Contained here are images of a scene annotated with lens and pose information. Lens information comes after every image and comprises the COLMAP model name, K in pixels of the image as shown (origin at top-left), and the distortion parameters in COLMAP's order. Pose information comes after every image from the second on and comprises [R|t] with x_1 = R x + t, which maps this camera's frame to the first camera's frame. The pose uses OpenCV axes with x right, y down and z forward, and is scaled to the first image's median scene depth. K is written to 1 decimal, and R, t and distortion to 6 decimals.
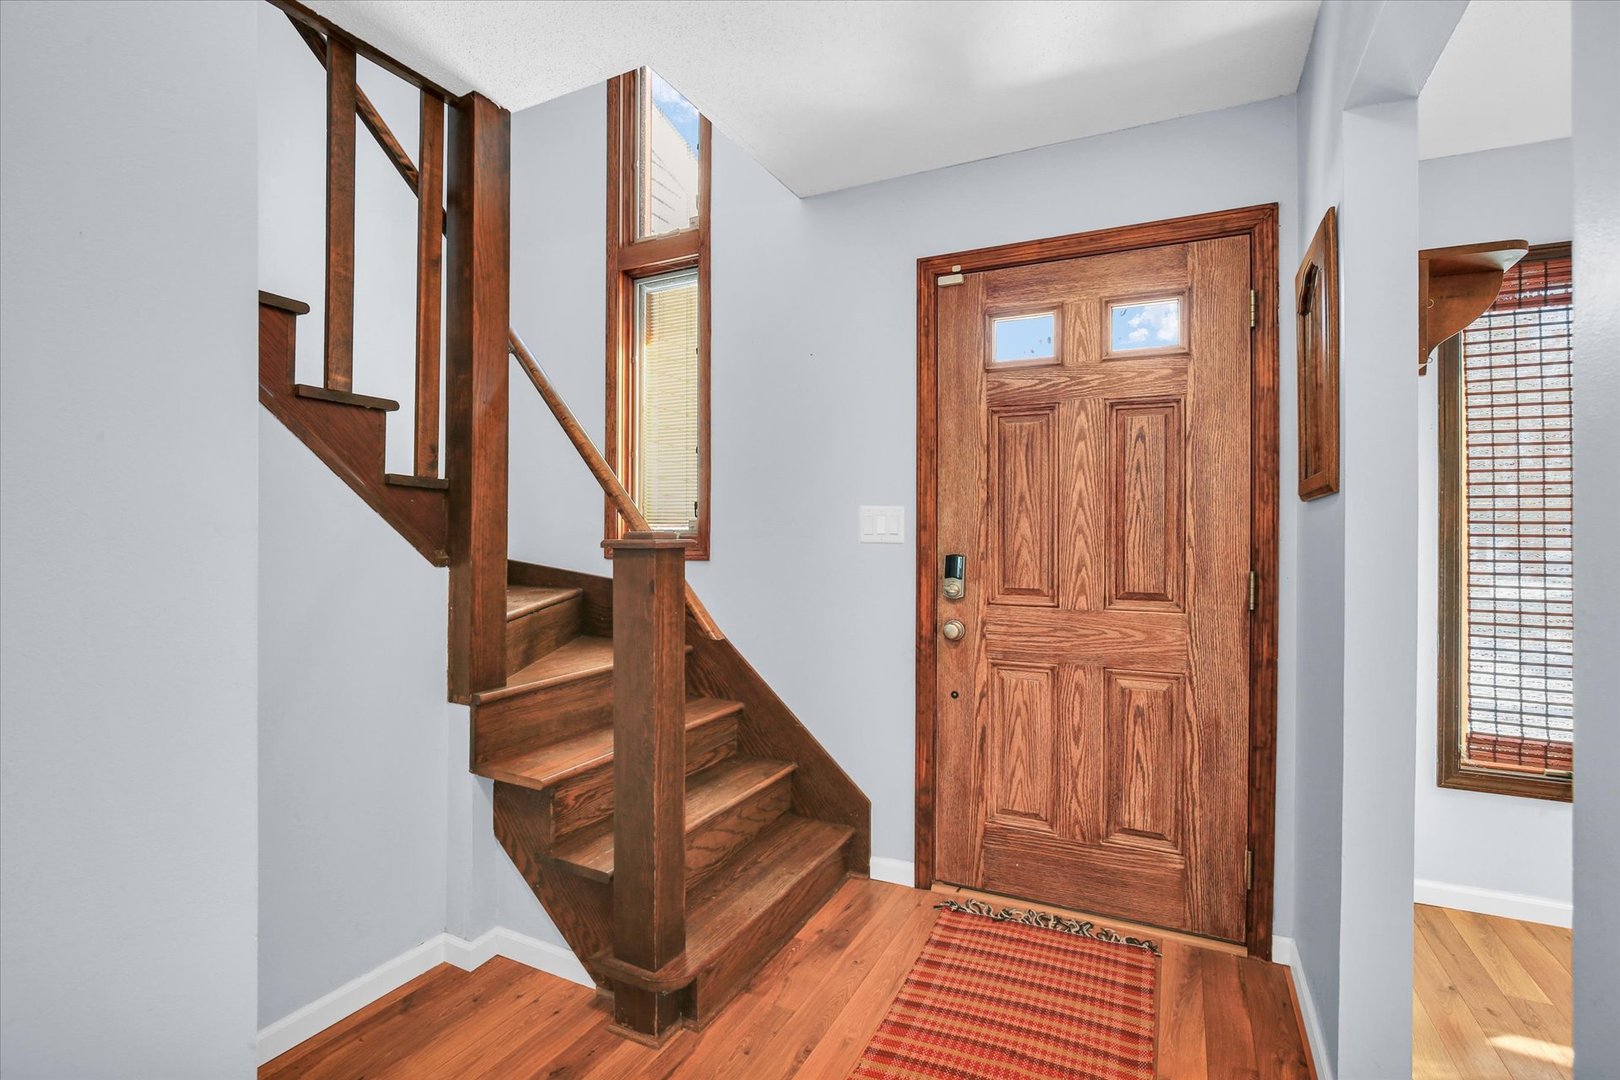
lens RADIAL K [[763.5, 0, 810.0], [0, 763.5, 540.0], [0, 0, 1]] dist [-0.020673, -0.000102]
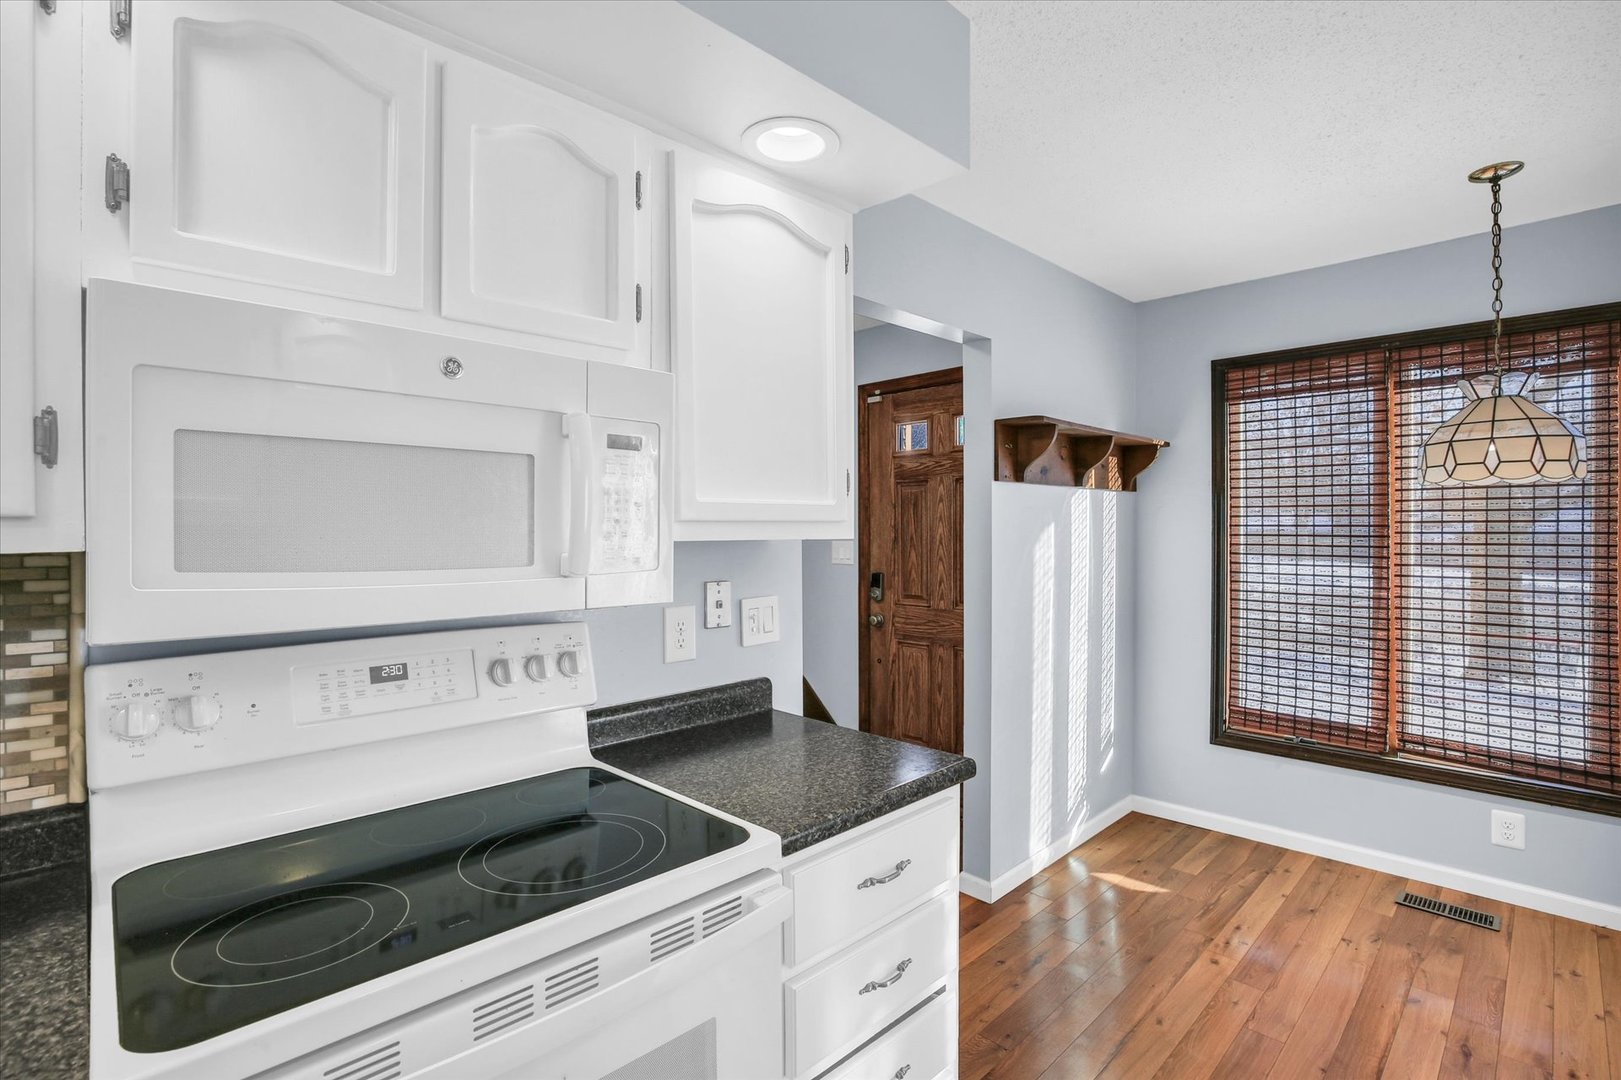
lens RADIAL K [[764.0, 0, 810.5], [0, 764.0, 540.0], [0, 0, 1]] dist [-0.020673, -0.000102]
pose [[0.947029, -0.002075, -0.321140, 0.582425], [0.003857, 0.999981, 0.004911, -0.058579], [0.321124, -0.005889, 0.947019, -0.563698]]
